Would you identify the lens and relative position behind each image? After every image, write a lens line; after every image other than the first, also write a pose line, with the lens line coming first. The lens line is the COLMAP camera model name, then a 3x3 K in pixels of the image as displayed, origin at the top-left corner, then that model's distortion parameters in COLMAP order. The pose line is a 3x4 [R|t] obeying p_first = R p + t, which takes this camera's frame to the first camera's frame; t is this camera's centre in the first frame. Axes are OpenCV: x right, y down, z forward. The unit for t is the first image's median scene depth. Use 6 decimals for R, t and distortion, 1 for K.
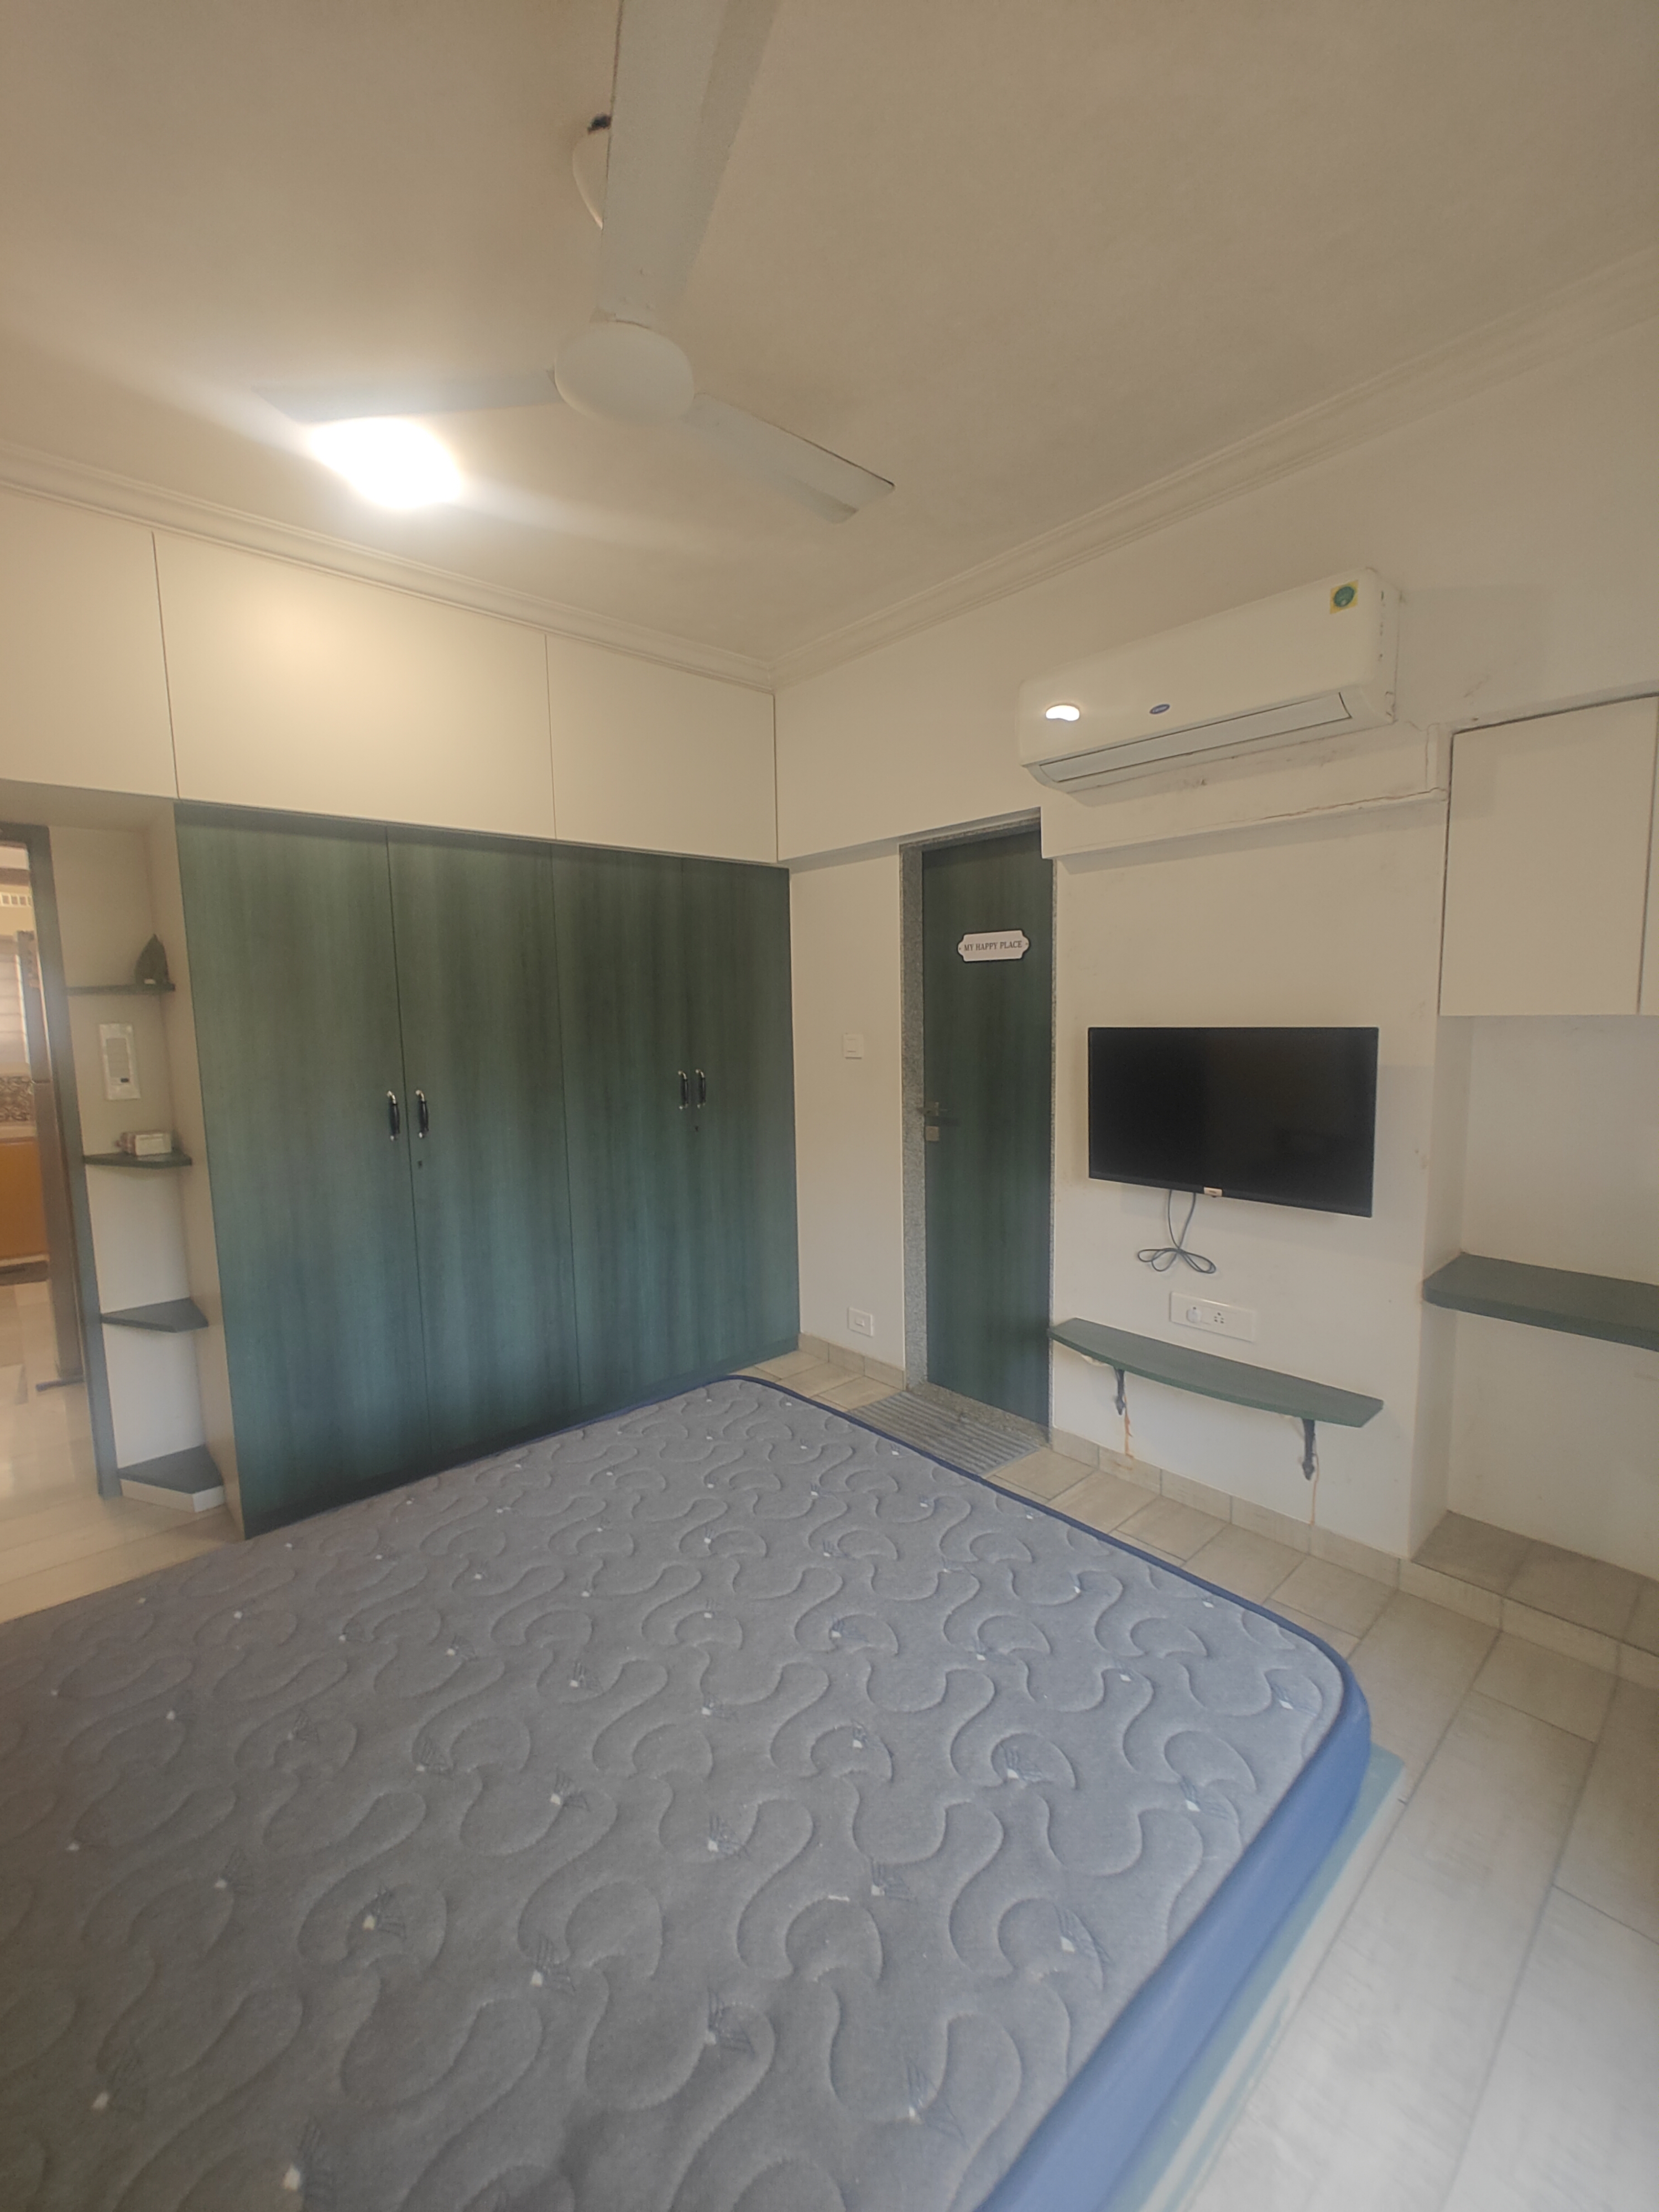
lens RADIAL K [[934.4, 0, 824.3], [0, 934.4, 1113.1], [0, 0, 1]] dist [-0.000579, 0.000220]
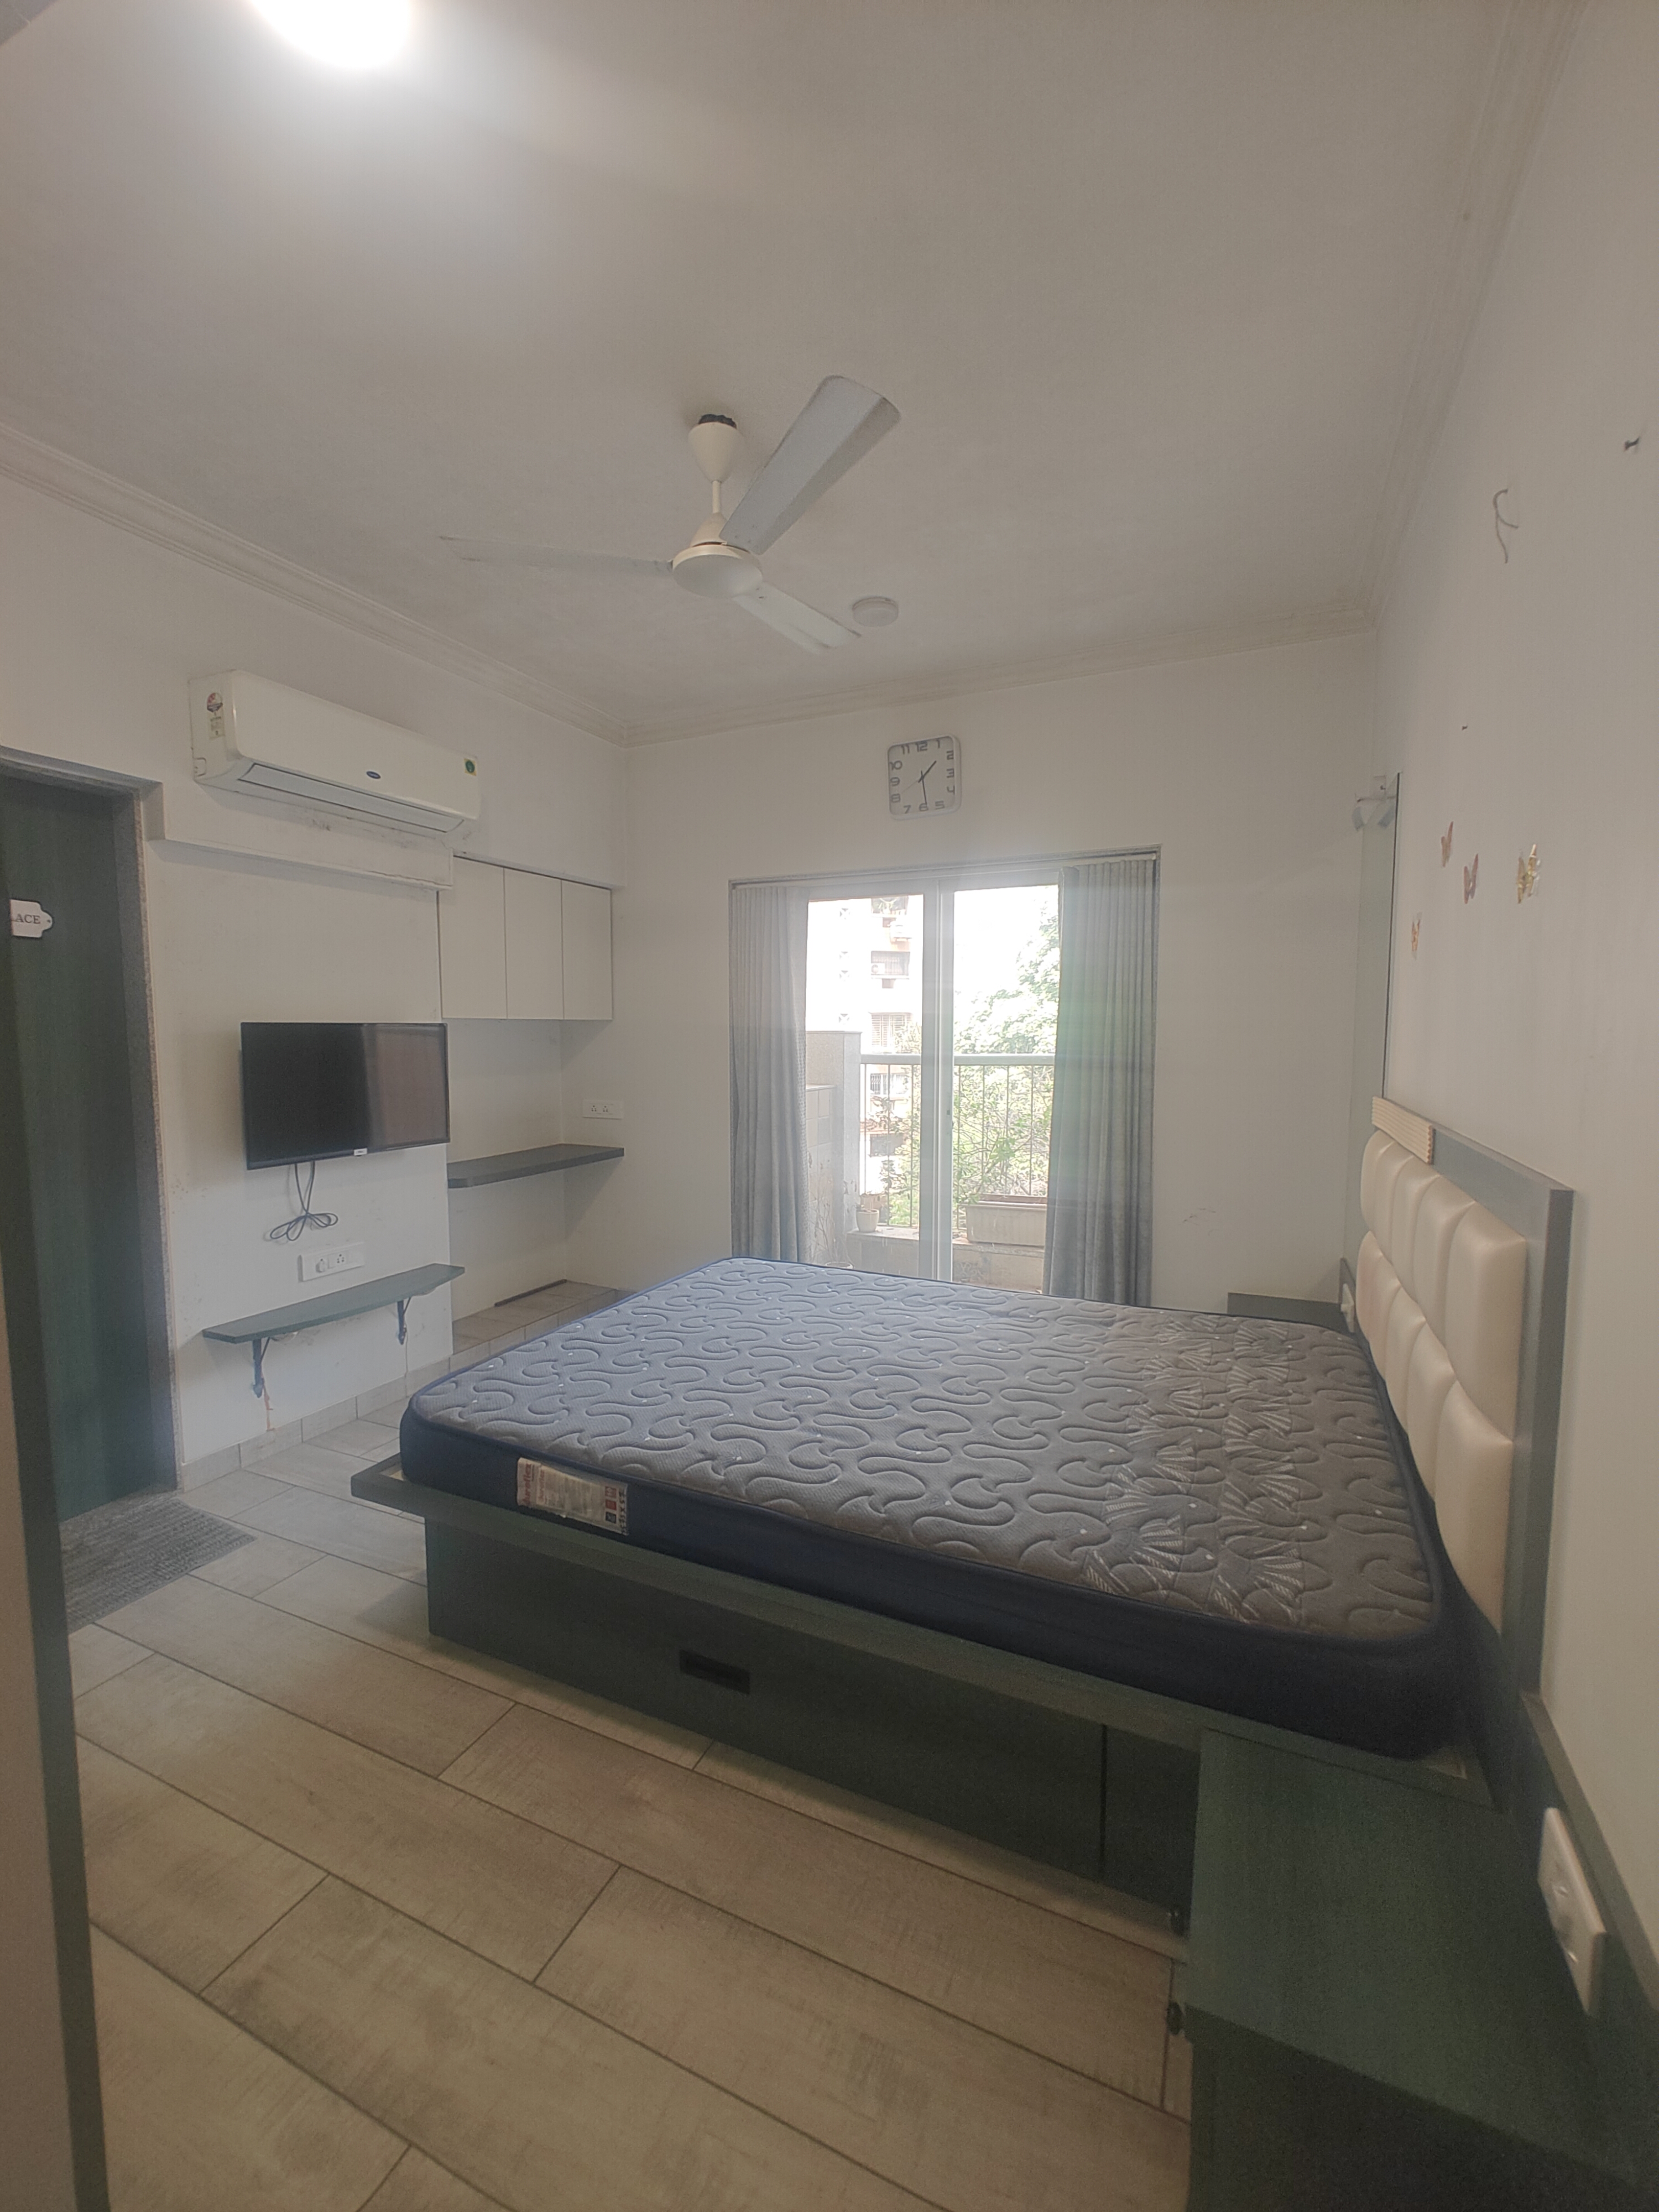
lens RADIAL K [[934.4, 0, 824.3], [0, 934.4, 1113.1], [0, 0, 1]] dist [-0.000579, 0.000220]
pose [[-0.397246, -0.058589, 0.915840, -0.965738], [0.112282, 0.987359, 0.111866, -0.038574], [-0.910817, 0.147271, -0.385646, 0.873219]]
